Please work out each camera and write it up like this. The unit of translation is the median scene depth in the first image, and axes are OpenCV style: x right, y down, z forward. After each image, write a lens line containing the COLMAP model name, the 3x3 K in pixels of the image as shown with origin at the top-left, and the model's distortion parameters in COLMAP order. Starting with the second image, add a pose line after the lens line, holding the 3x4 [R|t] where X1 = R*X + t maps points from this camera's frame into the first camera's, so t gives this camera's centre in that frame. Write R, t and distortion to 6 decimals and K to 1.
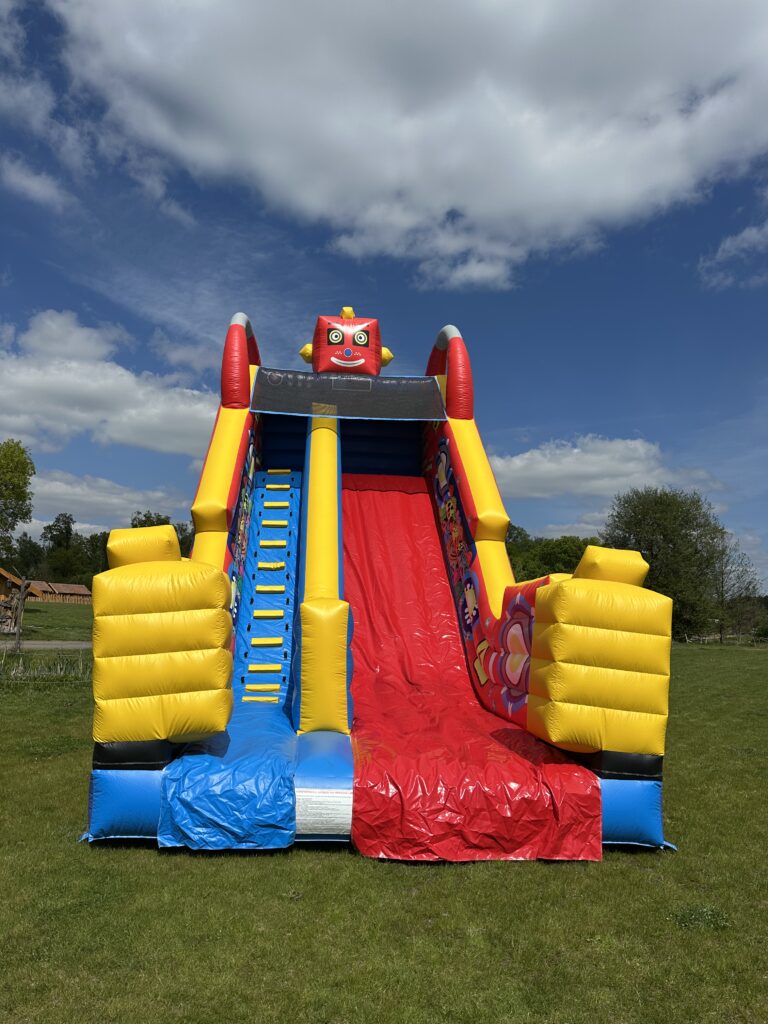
lens RADIAL K [[709.5, 0, 384.0], [0, 709.5, 512.0], [0, 0, 1]] dist [0.175908, -0.420868]
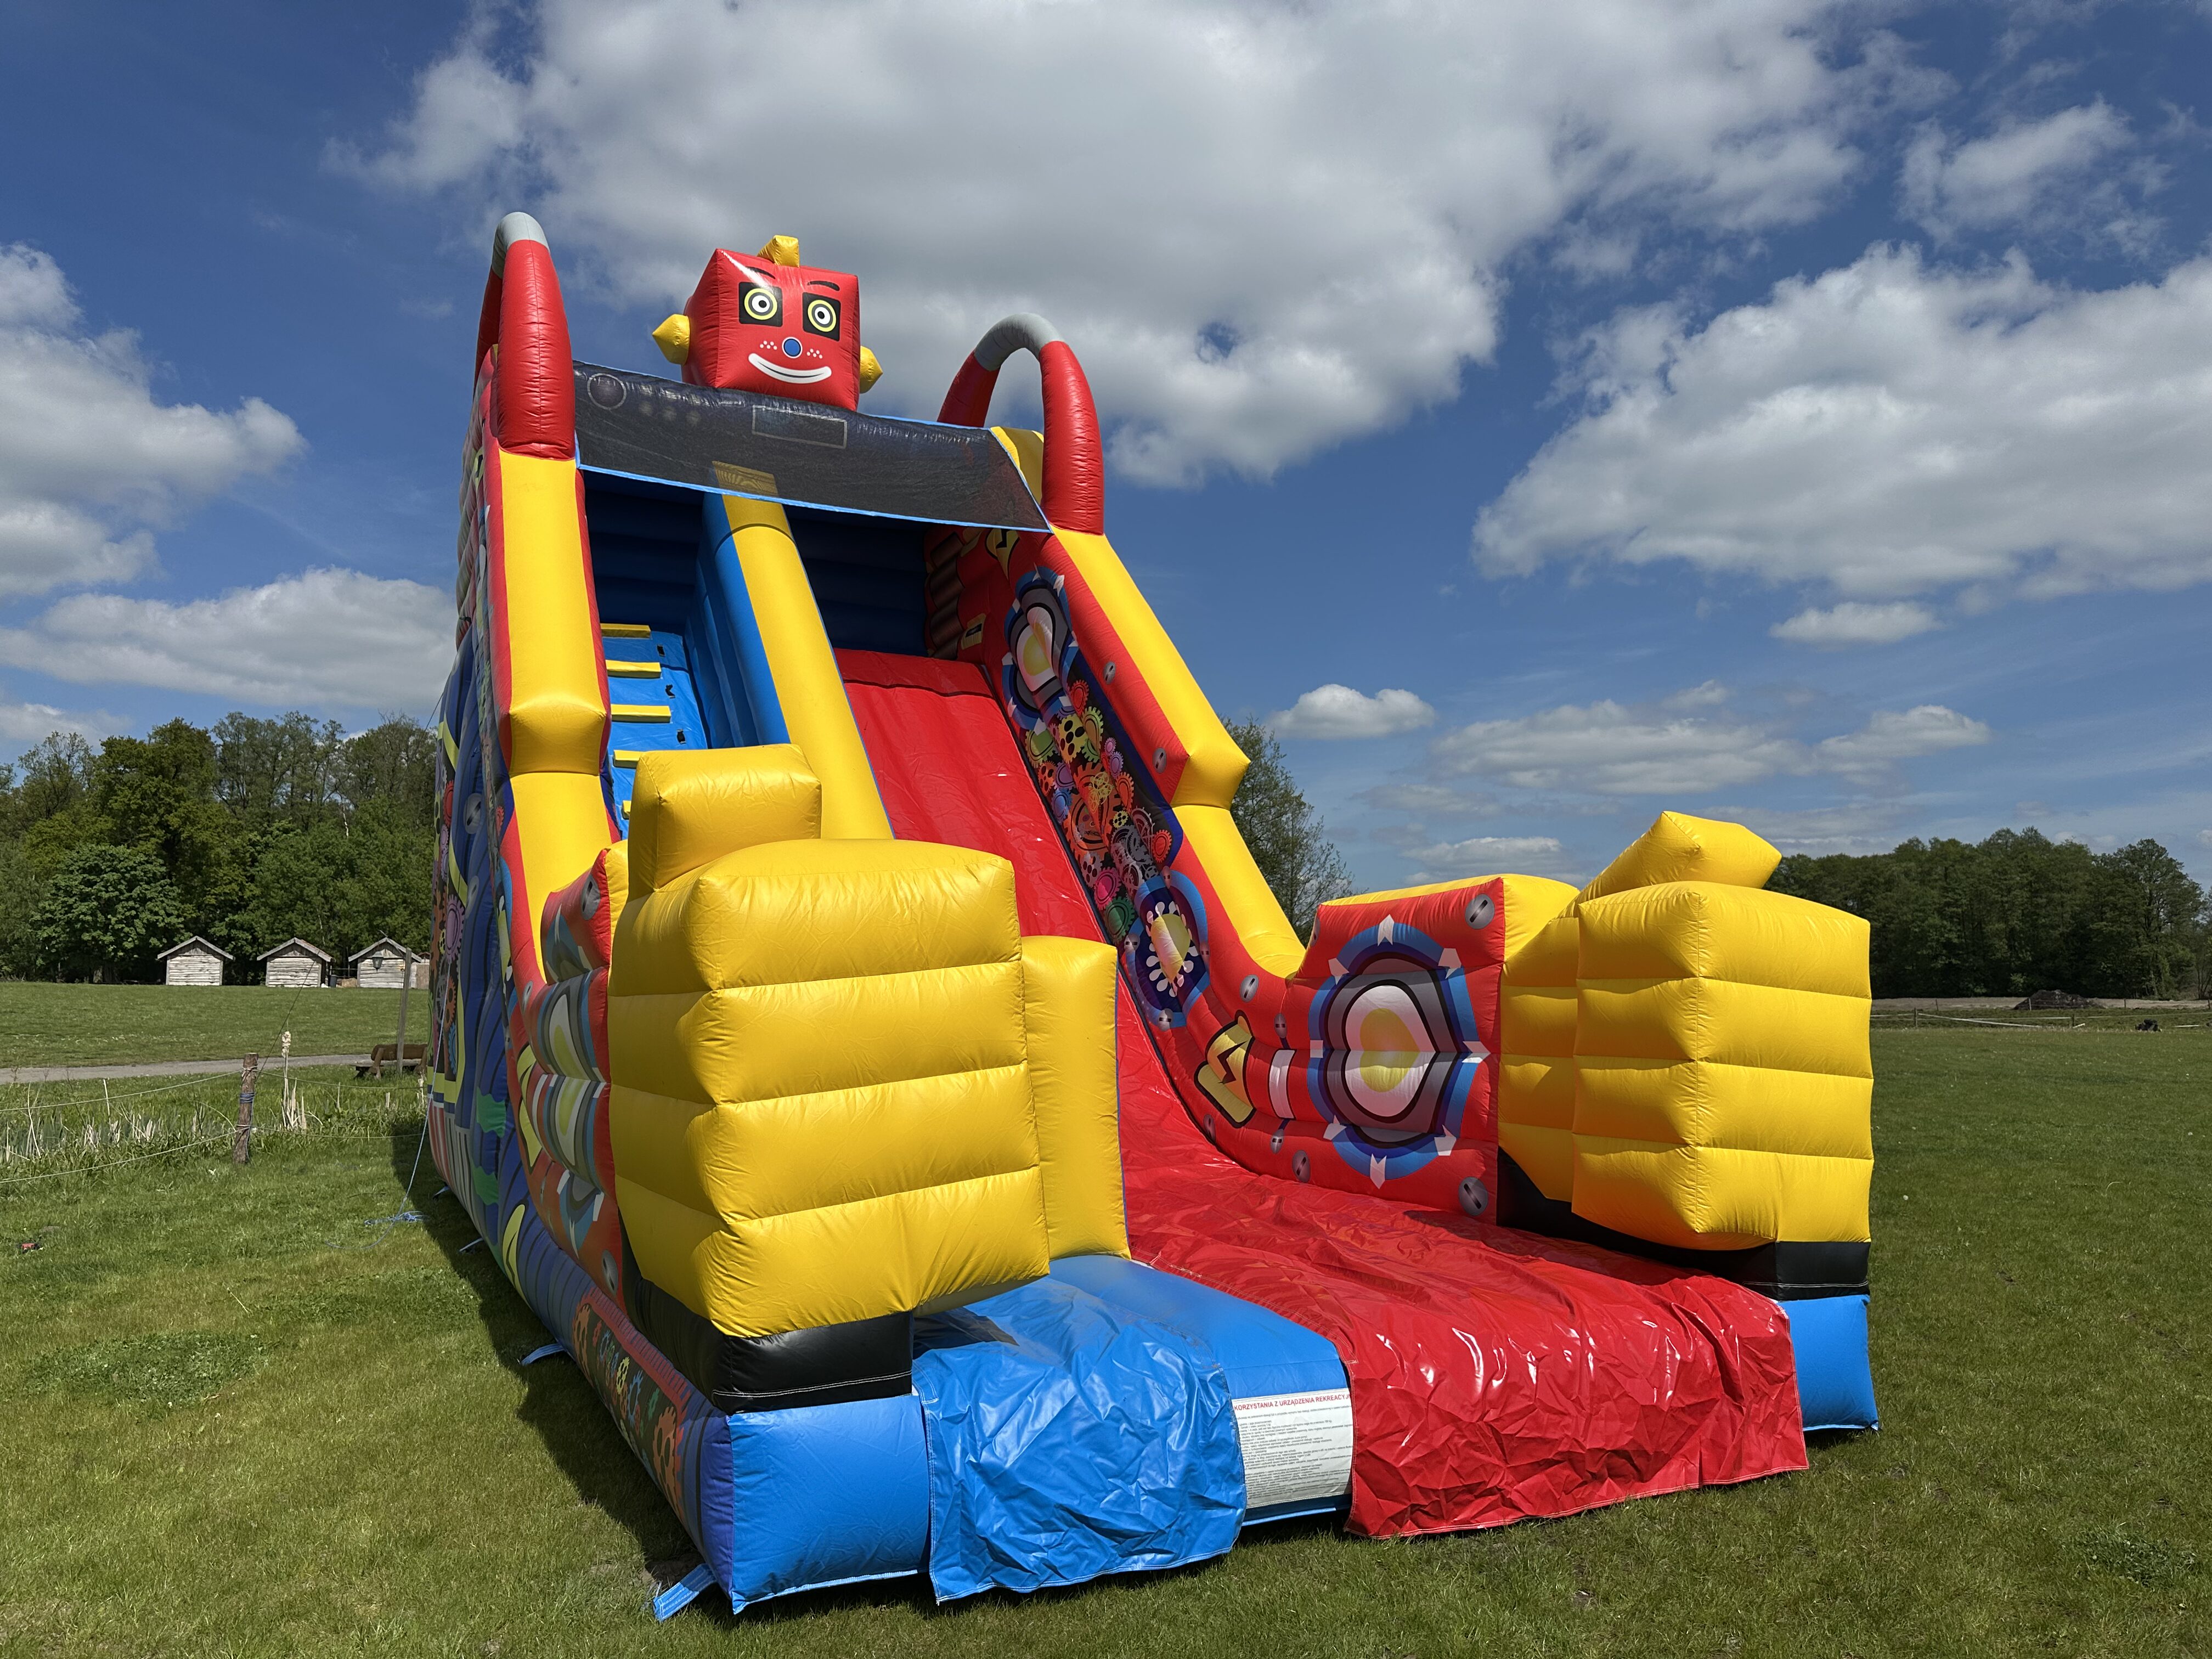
lens RADIAL K [[1532.7, 0, 1102.2], [0, 1532.7, 820.5], [0, 0, 1]] dist [0.175908, -0.420868]
pose [[0.935421, 0.008652, 0.353430, -0.463632], [-0.023345, 0.999030, 0.037331, 0.026134], [-0.352765, -0.043171, 0.934716, 0.209132]]
